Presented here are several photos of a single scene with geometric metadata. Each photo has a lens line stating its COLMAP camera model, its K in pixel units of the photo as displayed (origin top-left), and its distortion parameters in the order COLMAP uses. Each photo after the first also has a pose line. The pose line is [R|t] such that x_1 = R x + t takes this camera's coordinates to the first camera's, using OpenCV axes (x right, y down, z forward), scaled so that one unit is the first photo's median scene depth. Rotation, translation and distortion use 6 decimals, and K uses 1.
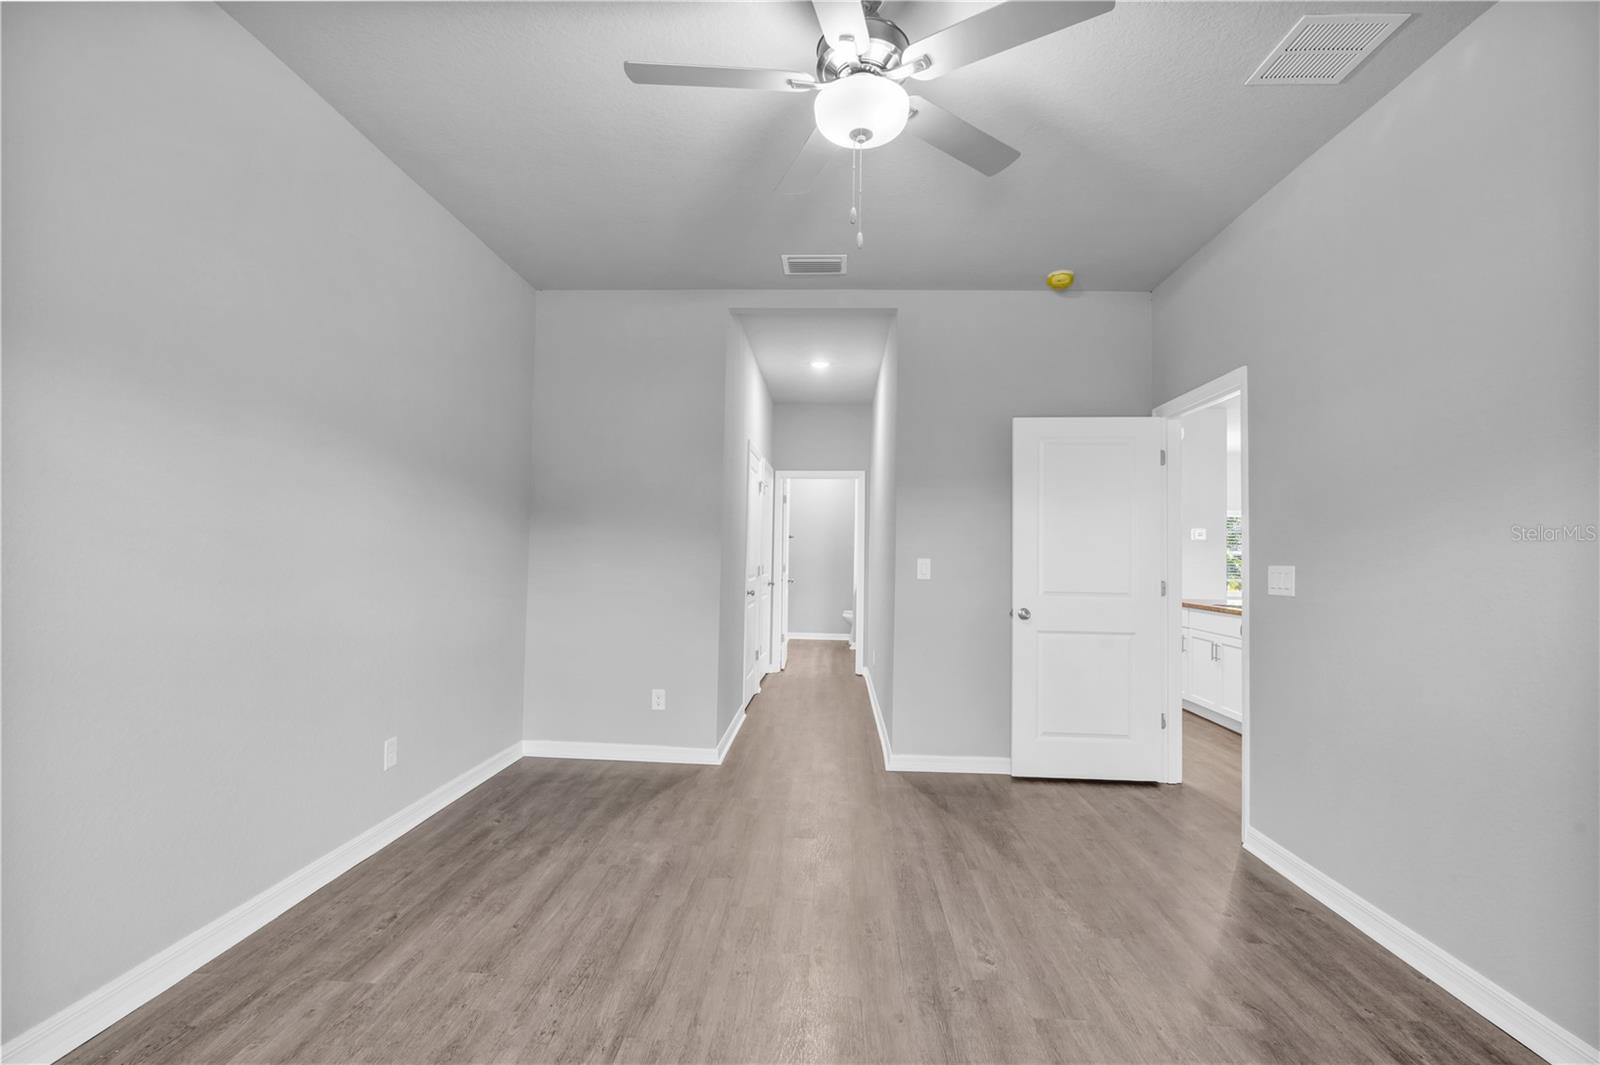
lens RADIAL K [[727.8, 0, 790.0], [0, 727.8, 531.4], [0, 0, 1]] dist [-0.005373, 0.000564]
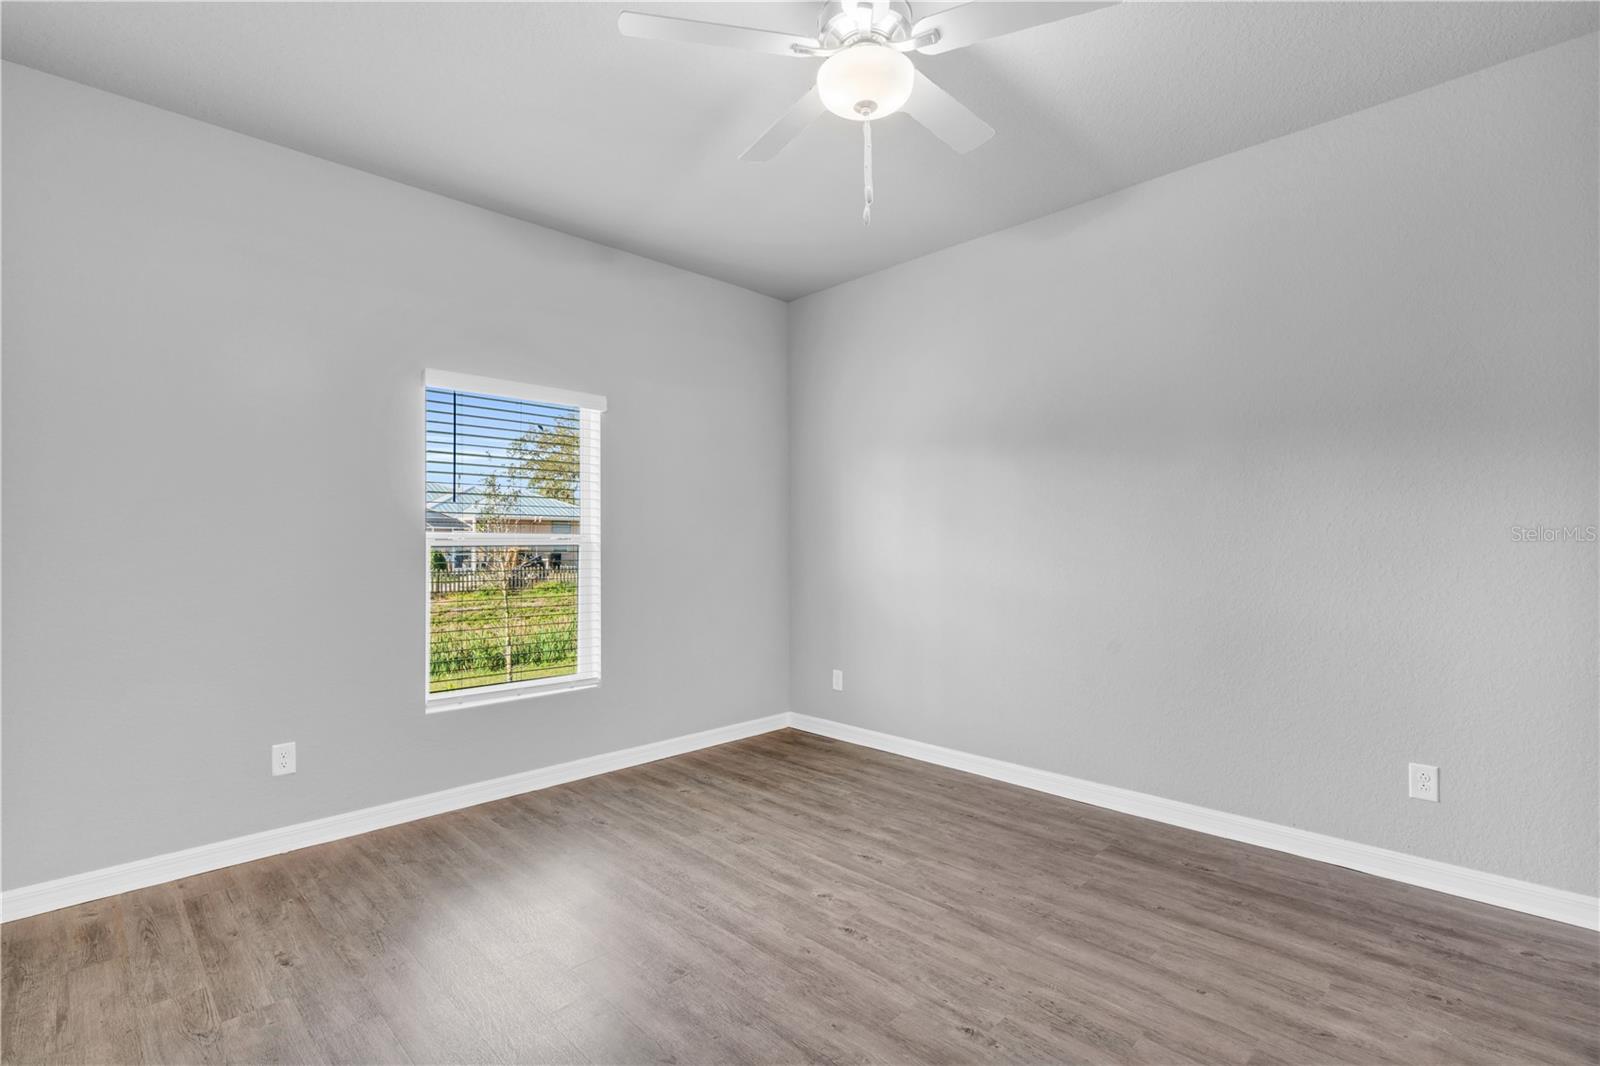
lens RADIAL K [[734.0, 0, 800.0], [0, 734.0, 533.0], [0, 0, 1]] dist [-0.005894, 0.001459]
pose [[-0.666579, -0.024551, -0.745030, 0.582833], [0.013714, 0.998884, -0.045186, 0.040669], [0.745308, -0.040337, -0.665499, 1.034482]]
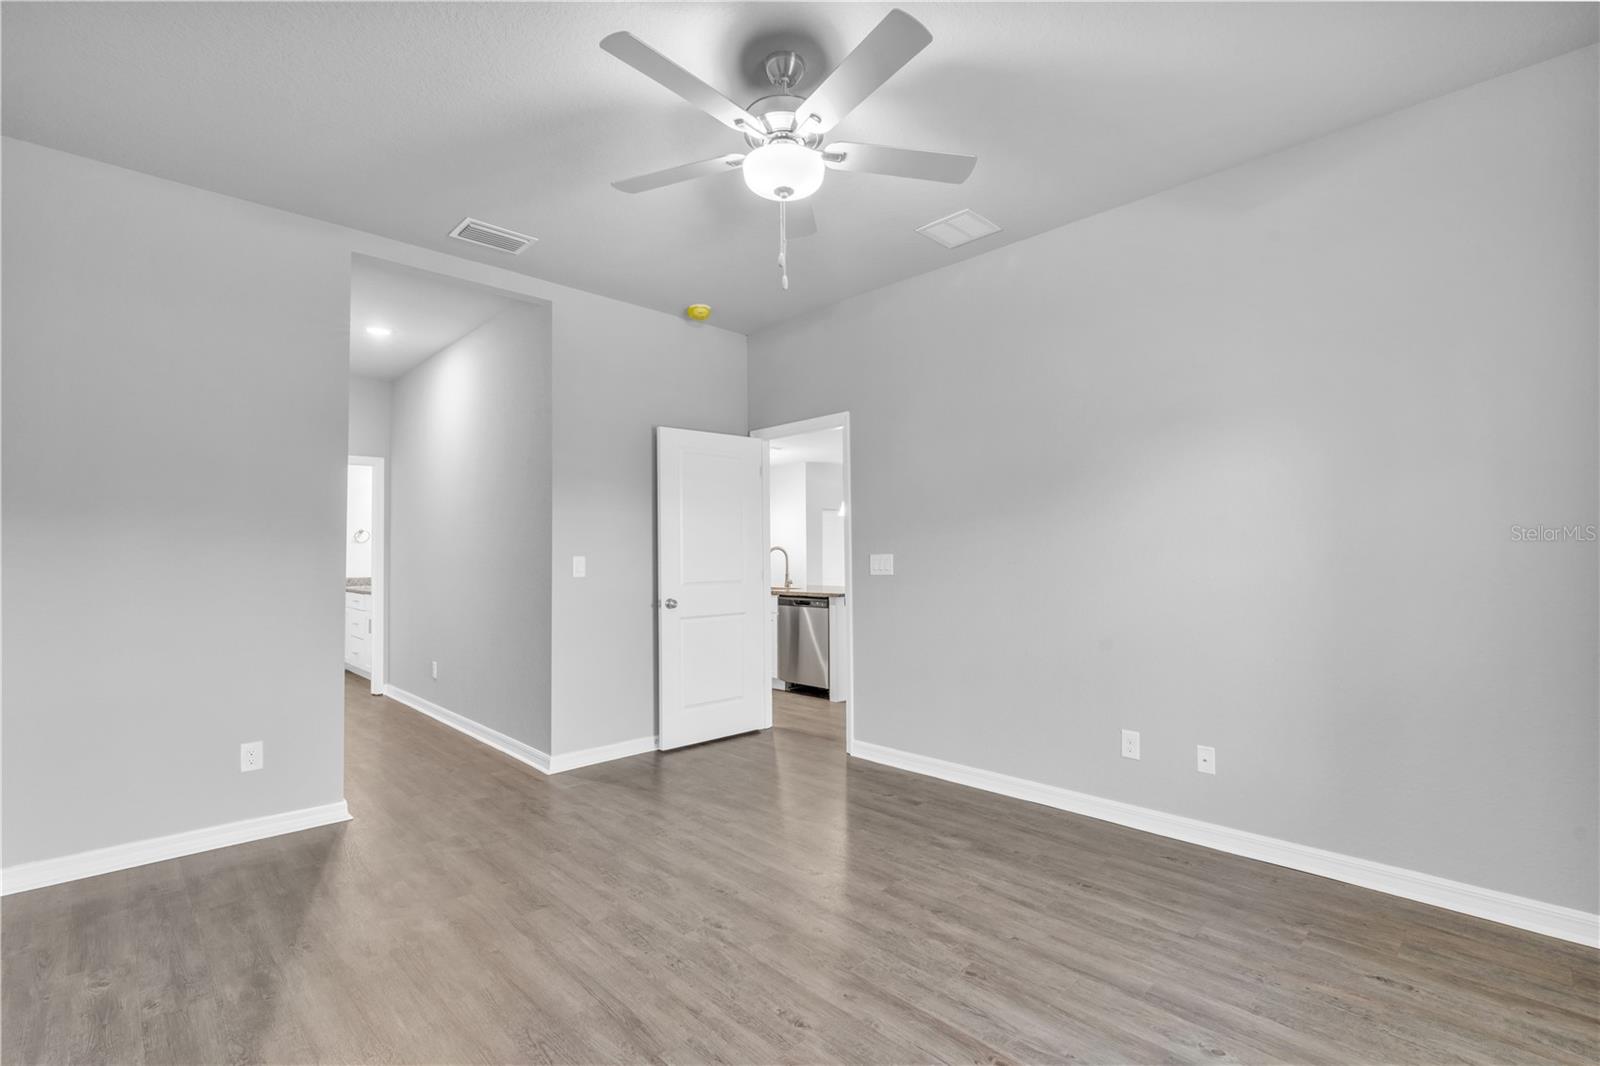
lens RADIAL K [[734.0, 0, 800.0], [0, 734.0, 533.0], [0, 0, 1]] dist [-0.005894, 0.001459]
pose [[0.671854, -0.003022, 0.740677, -0.497282], [-0.004269, 0.999959, 0.007952, -0.006262], [-0.740671, -0.008504, 0.671814, 0.124915]]
